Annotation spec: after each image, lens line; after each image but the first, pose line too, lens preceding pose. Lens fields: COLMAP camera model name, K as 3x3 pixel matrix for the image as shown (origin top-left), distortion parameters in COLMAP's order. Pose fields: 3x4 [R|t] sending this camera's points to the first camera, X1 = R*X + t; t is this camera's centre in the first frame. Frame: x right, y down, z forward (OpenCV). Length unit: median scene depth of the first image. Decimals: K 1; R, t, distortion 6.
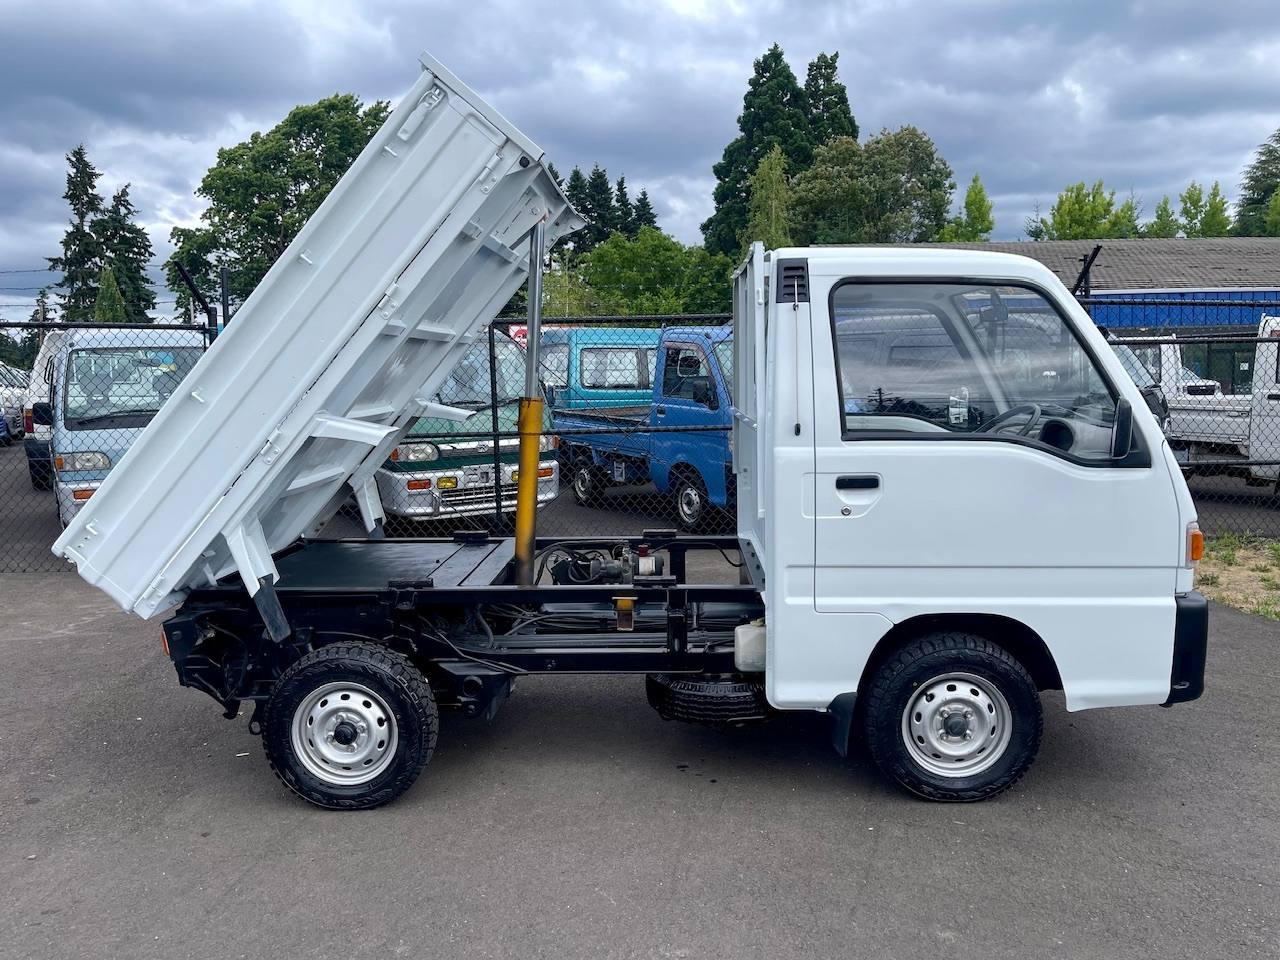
lens RADIAL K [[958.0, 0, 633.8], [0, 958.0, 471.2], [0, 0, 1]] dist [0.076337, -0.110101]
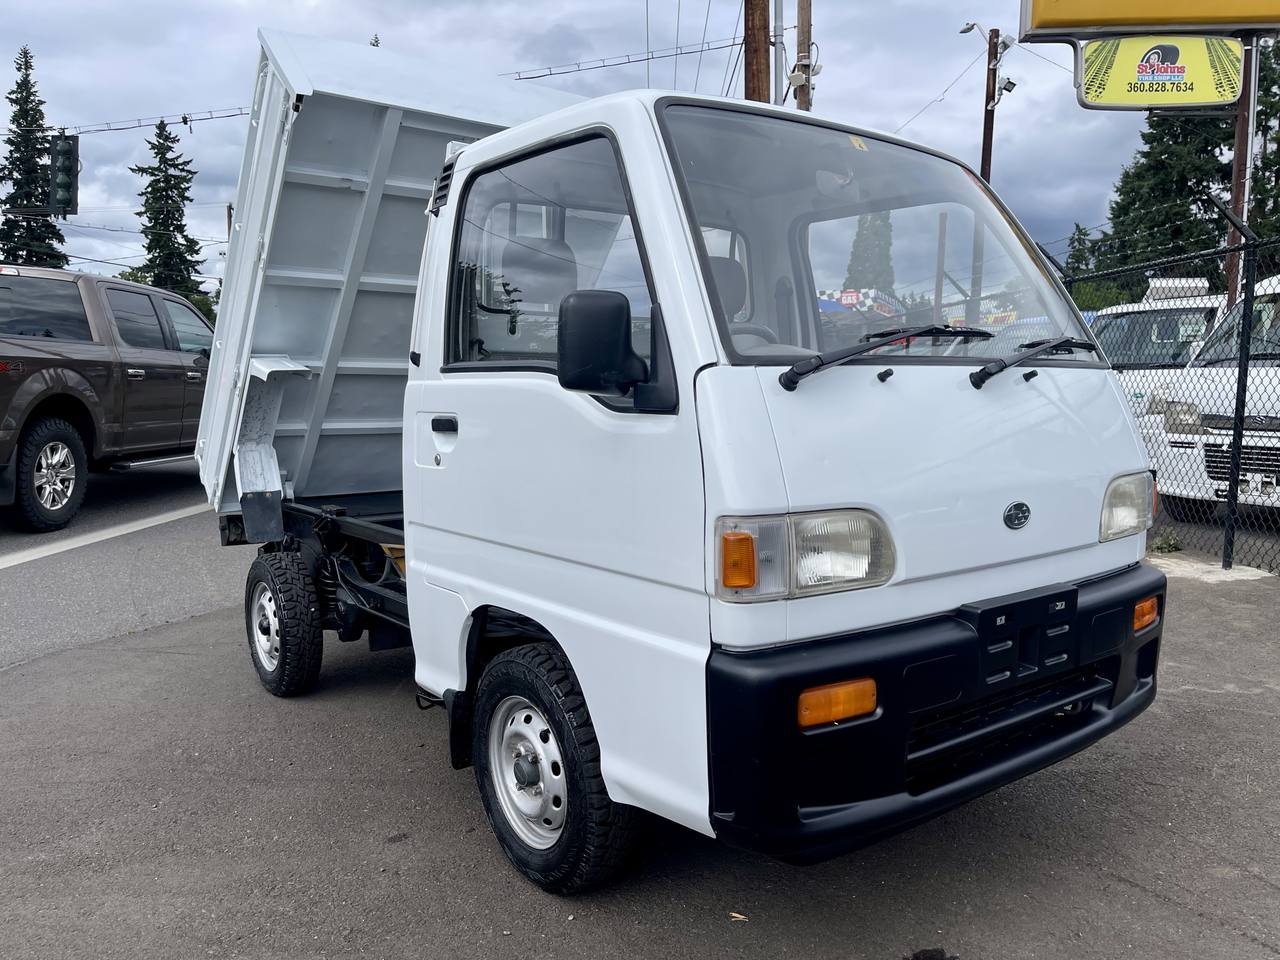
lens RADIAL K [[965.9, 0, 652.1], [0, 965.9, 484.3], [0, 0, 1]] dist [0.061814, -0.091048]
pose [[0.640444, 0.075631, -0.764272, 0.896590], [-0.079223, 0.996336, 0.032209, 0.020315], [0.763908, 0.039920, 0.644090, 0.579642]]
